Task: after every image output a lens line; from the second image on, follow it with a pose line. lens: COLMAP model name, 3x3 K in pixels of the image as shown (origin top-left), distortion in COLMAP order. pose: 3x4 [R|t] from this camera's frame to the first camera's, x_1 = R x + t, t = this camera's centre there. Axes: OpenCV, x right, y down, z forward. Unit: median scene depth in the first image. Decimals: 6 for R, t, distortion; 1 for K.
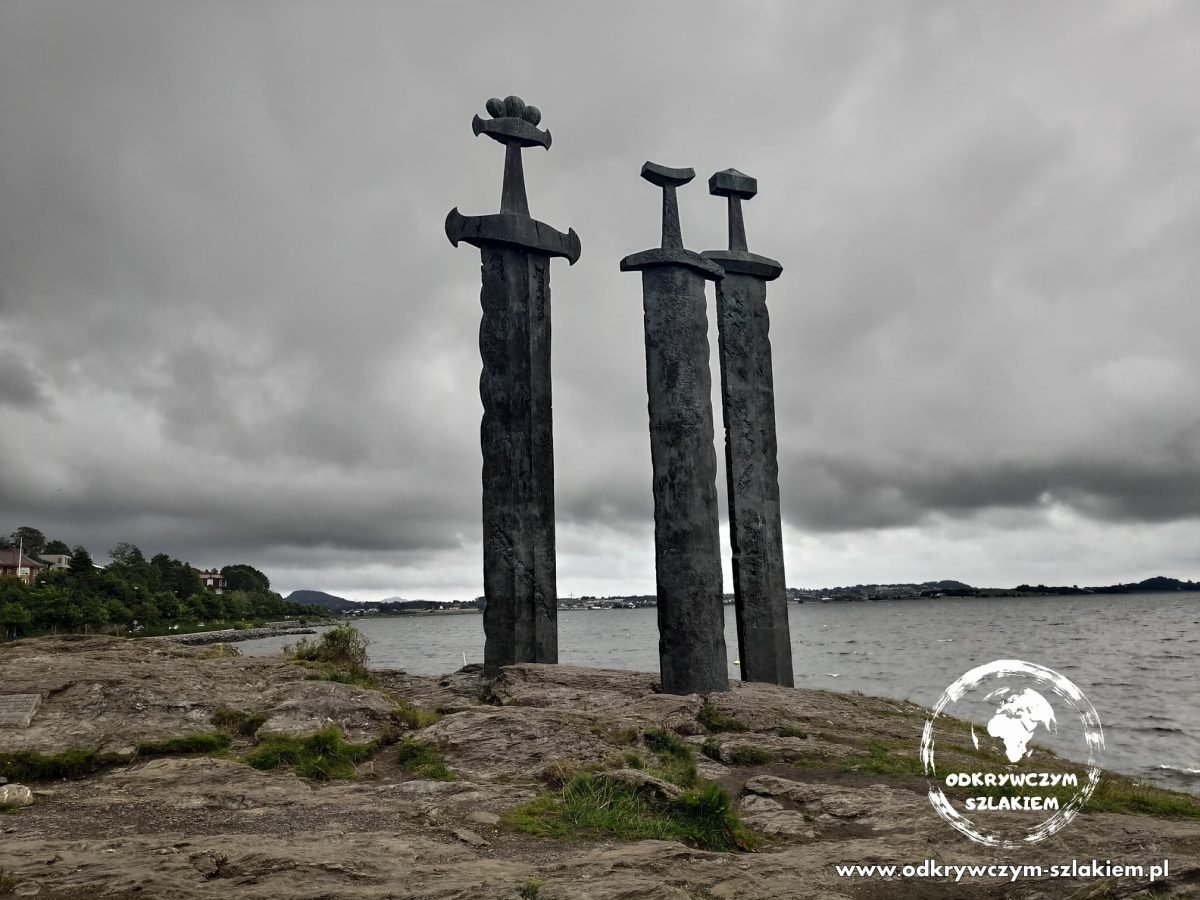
lens RADIAL K [[836.7, 0, 600.0], [0, 836.7, 450.0], [0, 0, 1]] dist [0.084258, -0.151904]
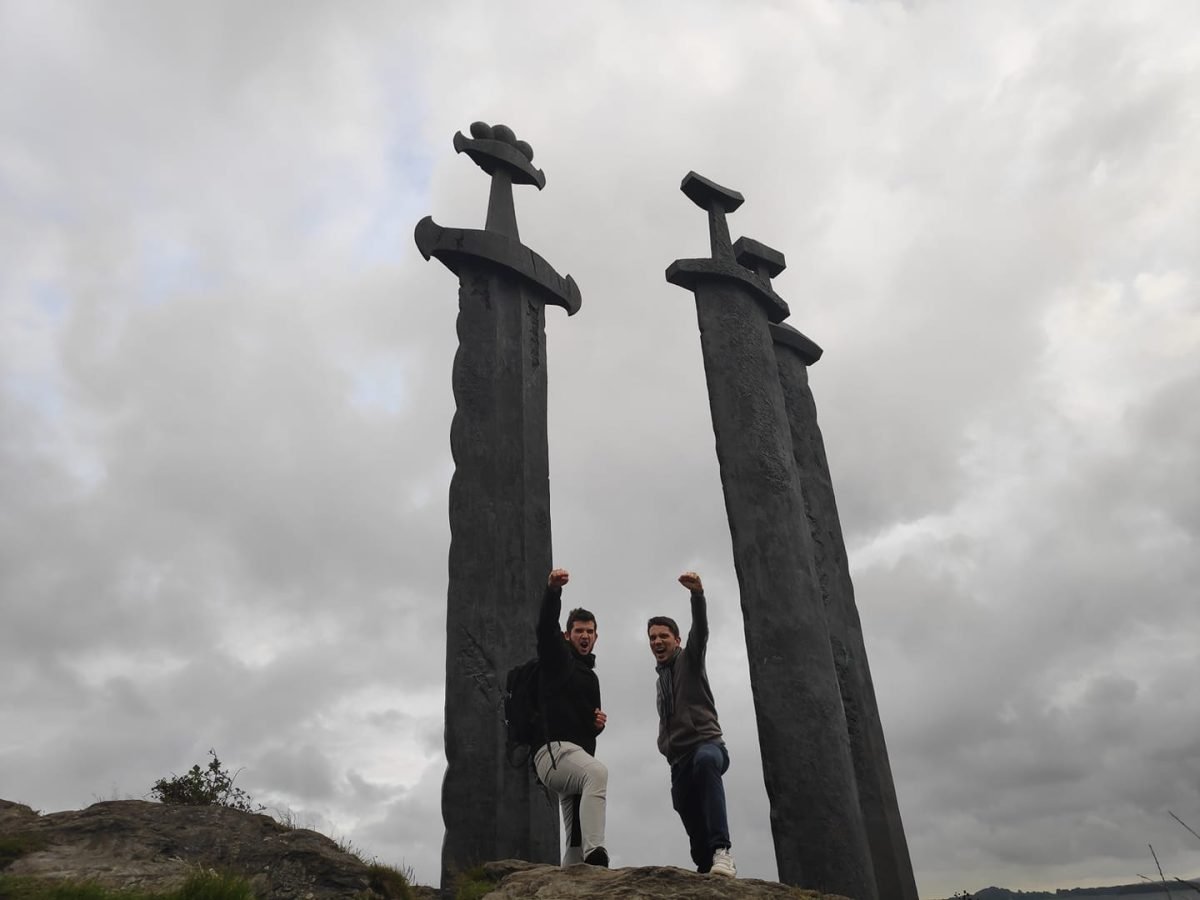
lens RADIAL K [[836.7, 0, 600.0], [0, 836.7, 450.0], [0, 0, 1]] dist [0.084258, -0.151904]
pose [[0.984198, 0.064876, 0.164758, -0.133822], [-0.008332, 0.946400, -0.322888, 0.153033], [-0.176874, 0.316413, 0.931986, 0.342904]]
